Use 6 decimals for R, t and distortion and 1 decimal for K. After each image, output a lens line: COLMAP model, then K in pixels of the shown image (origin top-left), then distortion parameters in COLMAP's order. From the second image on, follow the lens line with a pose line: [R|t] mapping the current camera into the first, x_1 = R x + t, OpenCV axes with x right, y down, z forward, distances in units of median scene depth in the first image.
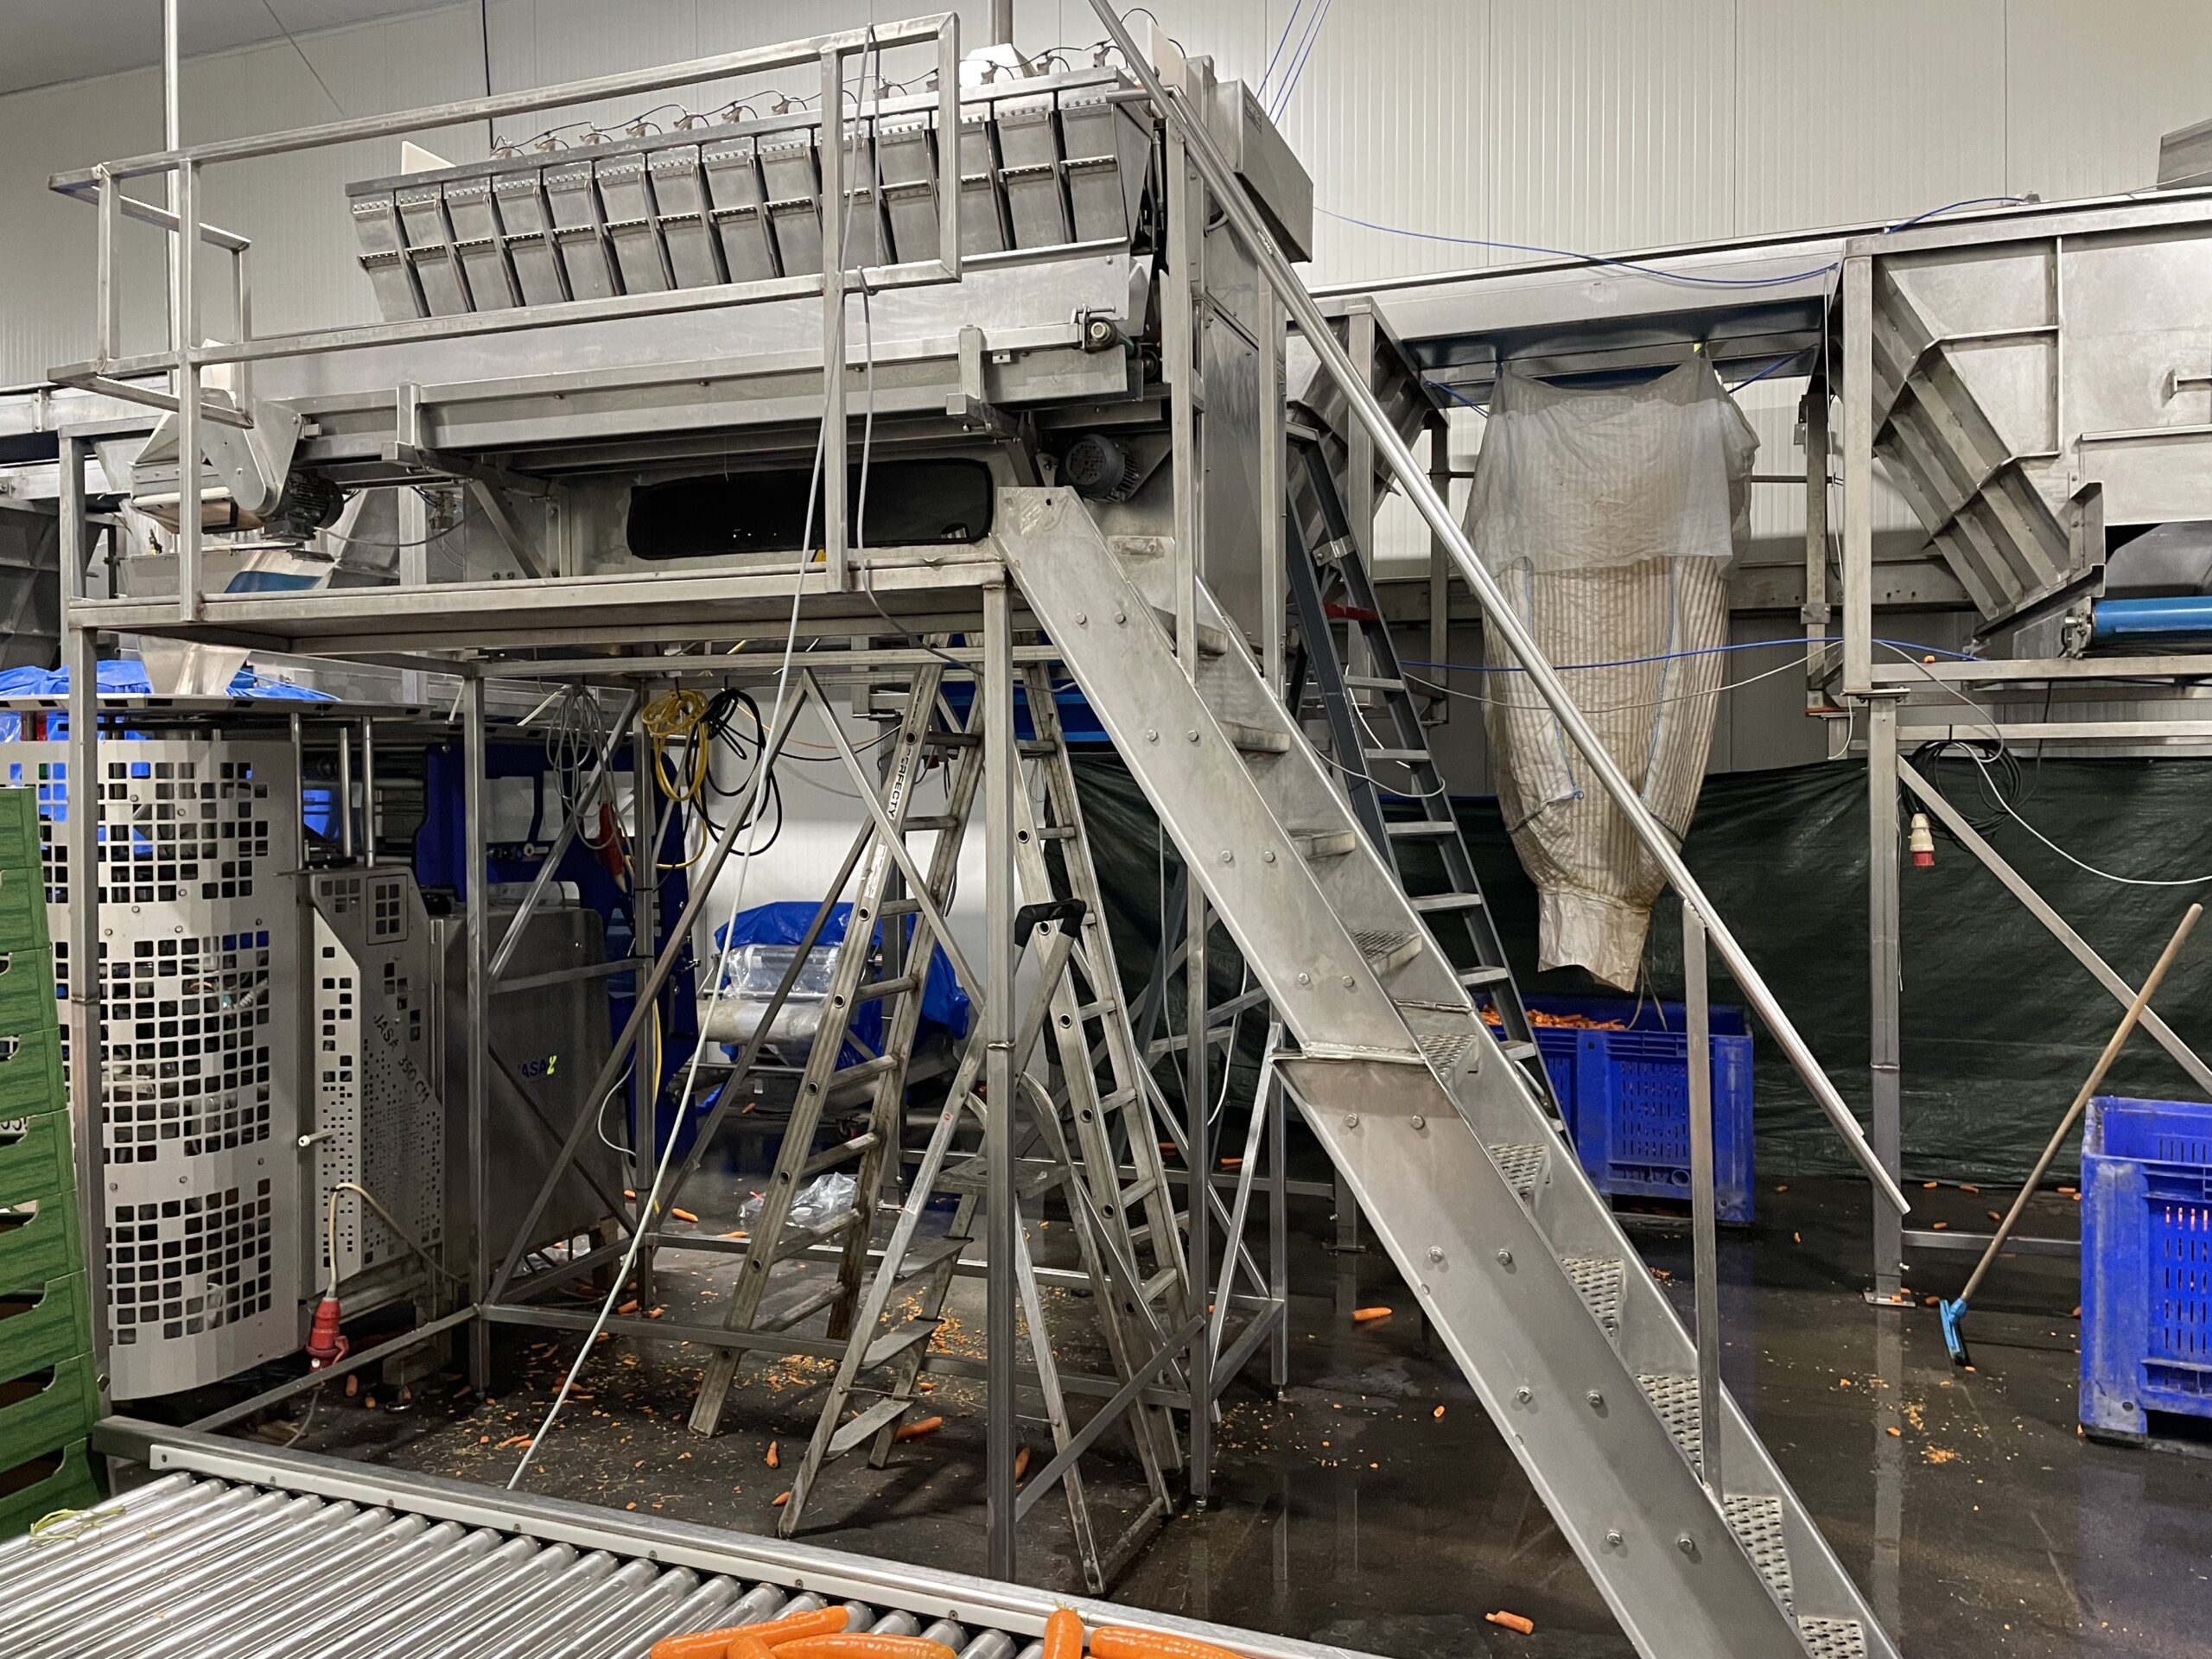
lens RADIAL K [[1660.4, 0, 1106.0], [0, 1660.4, 829.5], [0, 0, 1]] dist [0.062882, -0.082831]
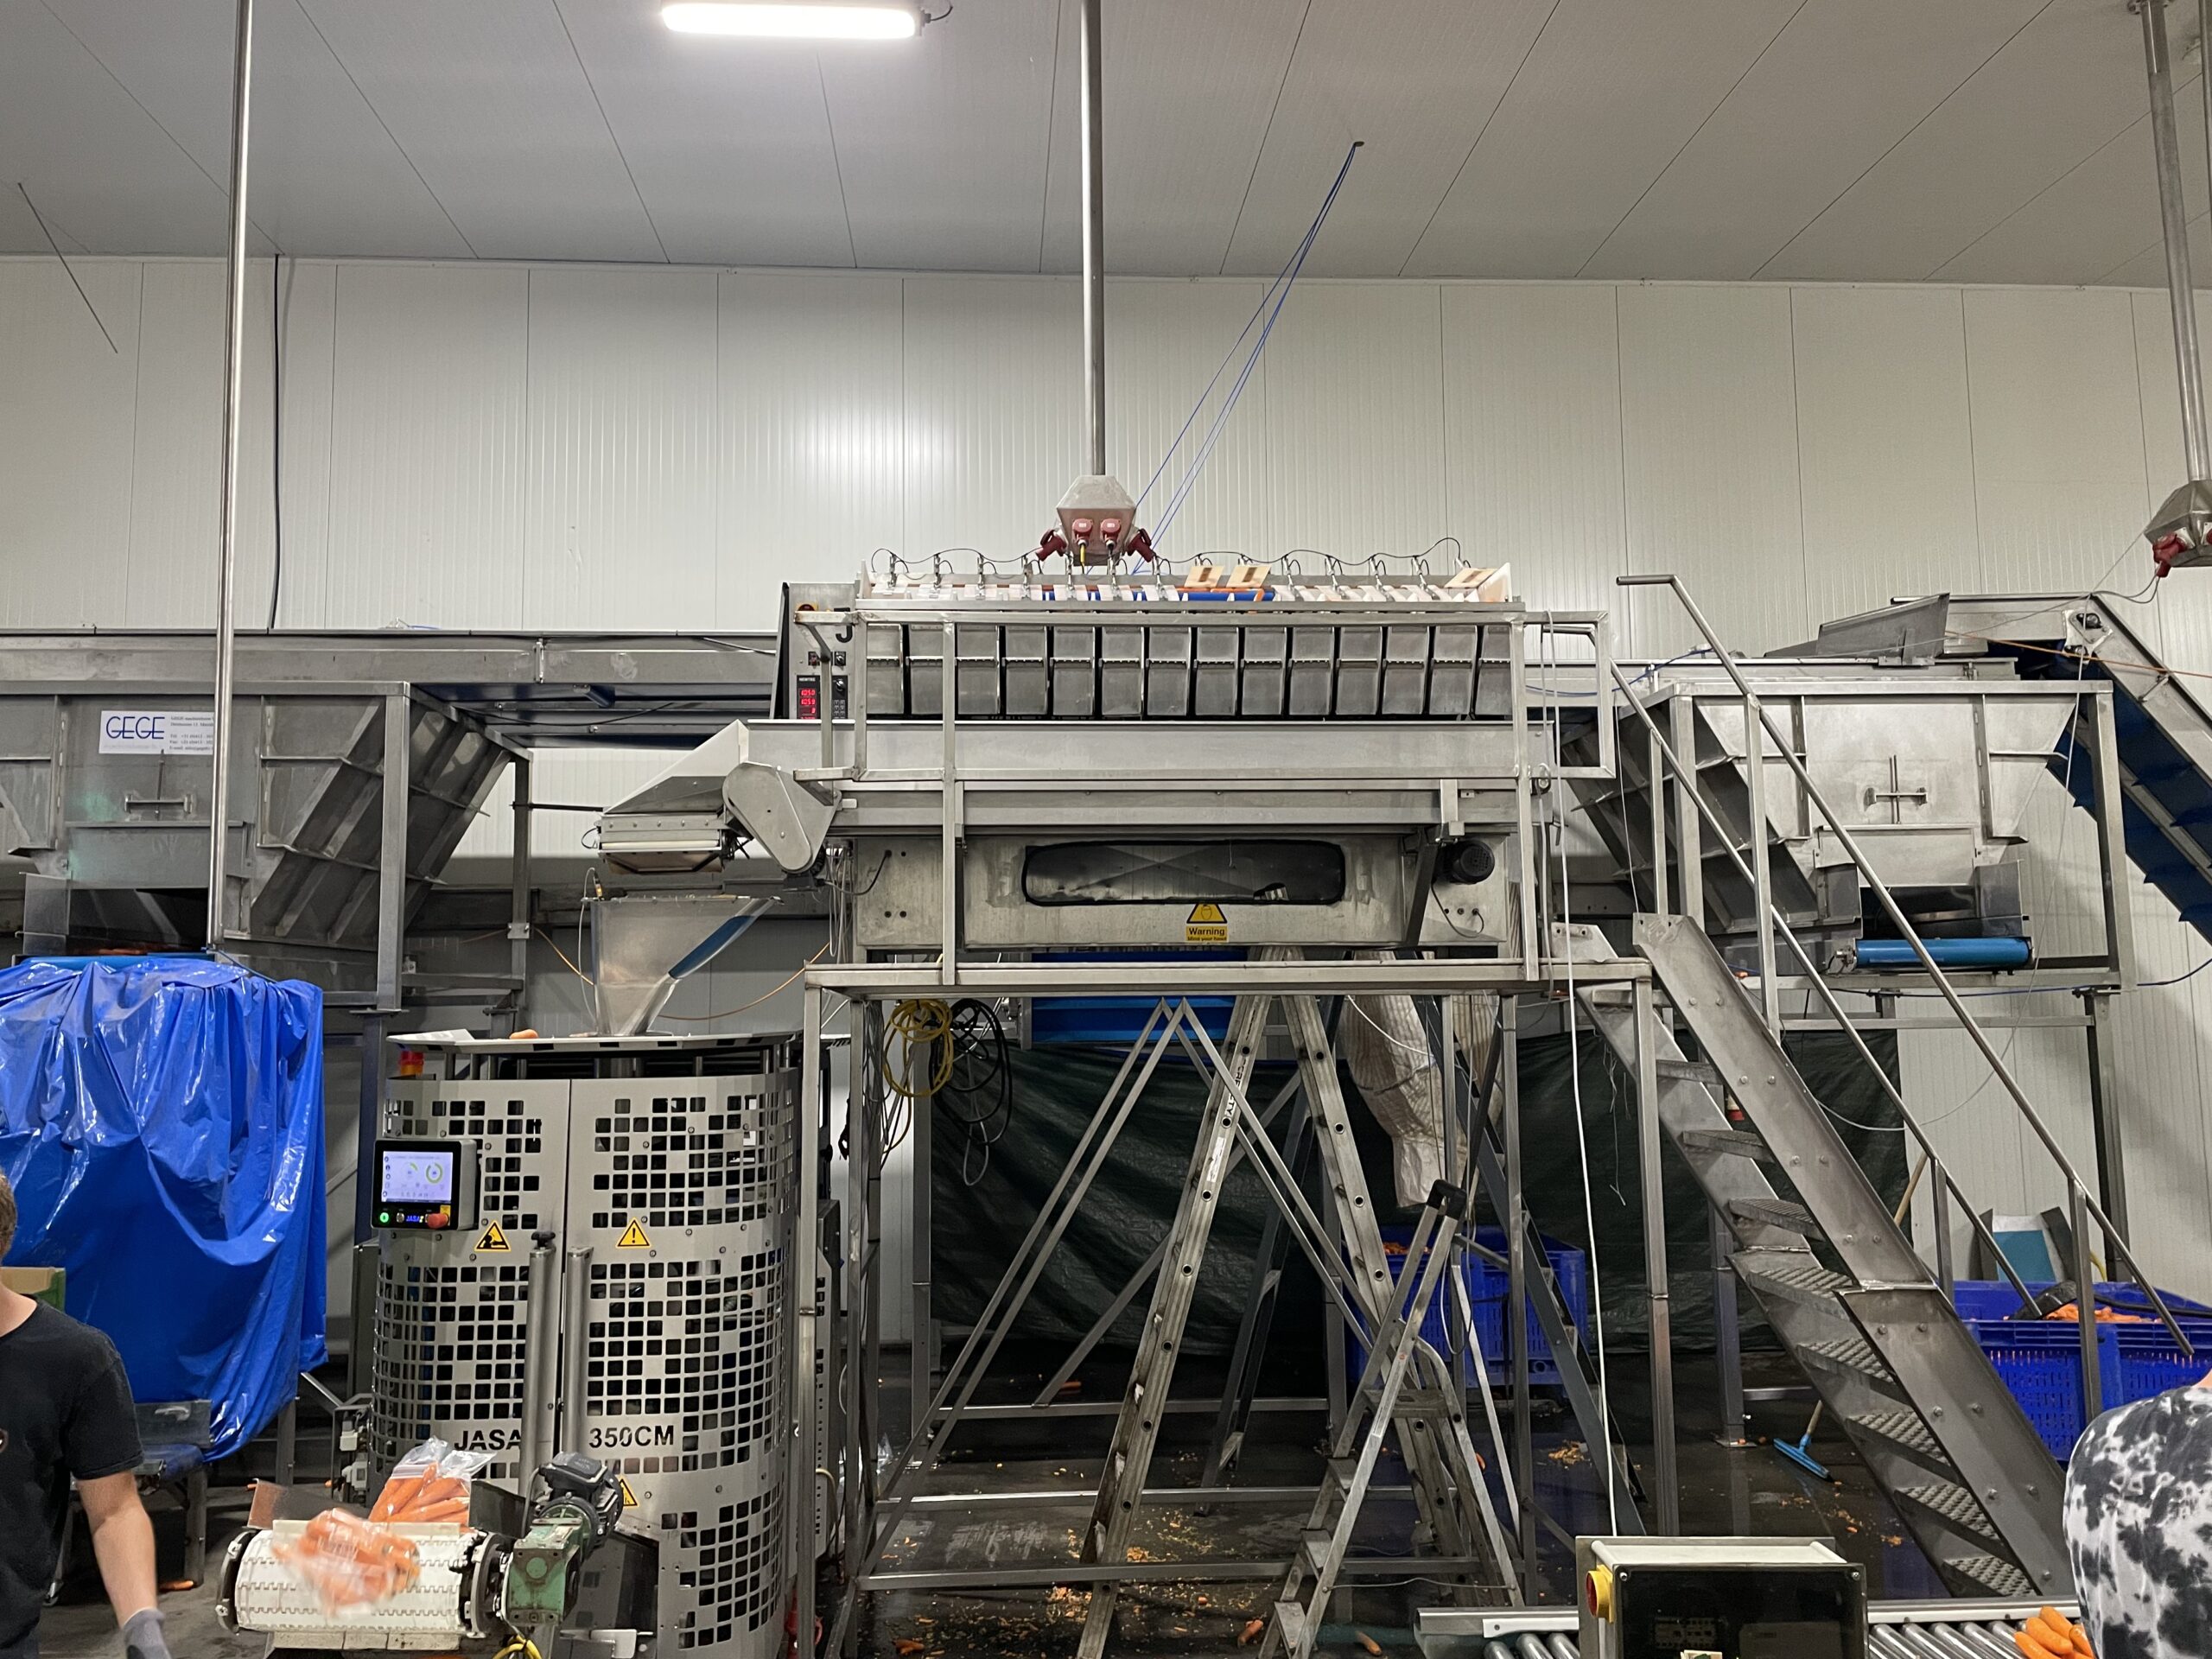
lens RADIAL K [[1660.4, 0, 1106.0], [0, 1660.4, 829.5], [0, 0, 1]] dist [0.062882, -0.082831]
pose [[0.917539, 0.036757, 0.395944, -0.643295], [0.015150, 0.991765, -0.127176, -0.056290], [-0.397358, 0.122687, 0.909425, -0.112612]]
